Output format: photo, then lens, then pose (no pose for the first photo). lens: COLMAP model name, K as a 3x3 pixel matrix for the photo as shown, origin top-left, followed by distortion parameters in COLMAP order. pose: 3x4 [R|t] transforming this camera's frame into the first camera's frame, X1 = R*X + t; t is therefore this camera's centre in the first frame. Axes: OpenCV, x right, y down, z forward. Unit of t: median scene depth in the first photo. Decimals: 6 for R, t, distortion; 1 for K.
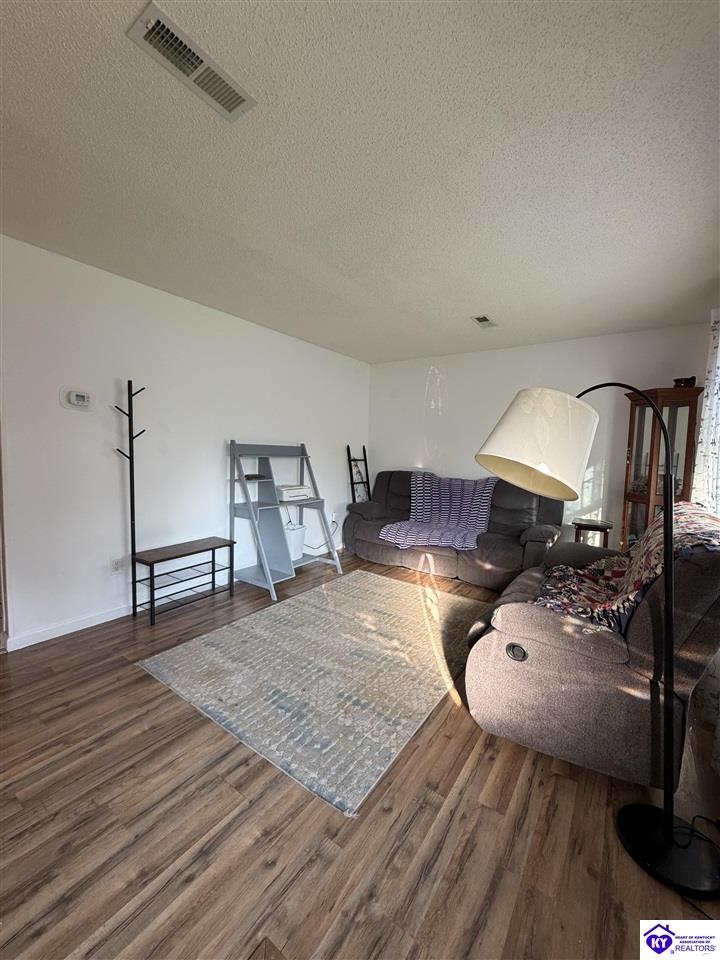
lens RADIAL K [[386.2, 0, 351.1], [0, 386.2, 474.8], [0, 0, 1]] dist [0.003074, 0.000226]
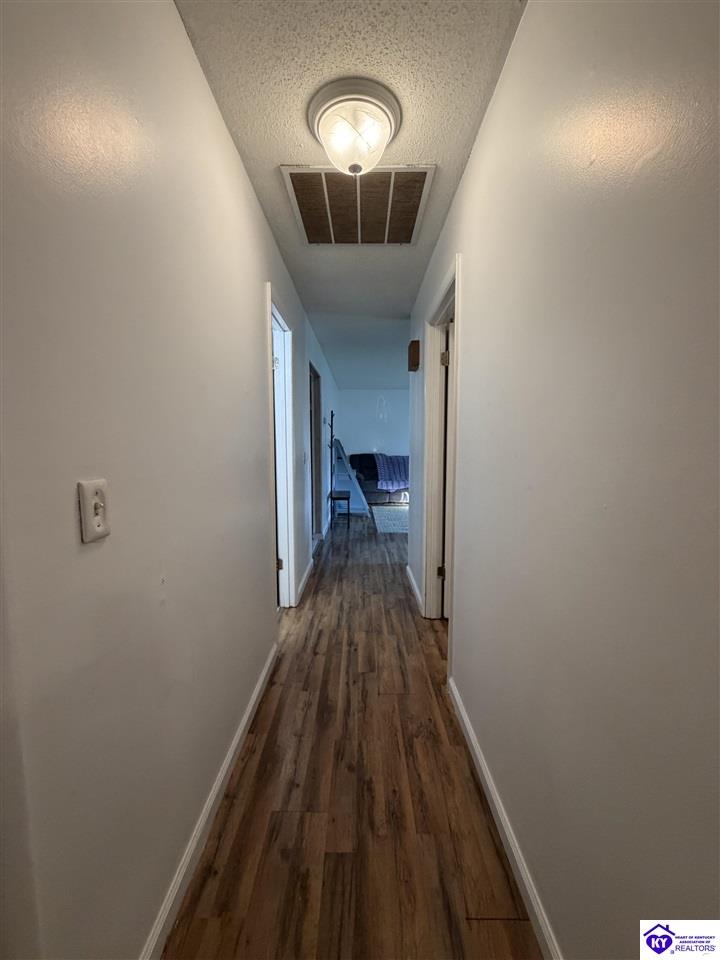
lens RADIAL K [[386.2, 0, 359.3], [0, 386.2, 482.8], [0, 0, 1]] dist [0.003074, 0.000226]
pose [[0.808468, -0.074824, 0.583765, -1.099471], [0.046005, 0.996885, 0.064063, 0.009892], [-0.586740, -0.024937, 0.809391, -0.471007]]
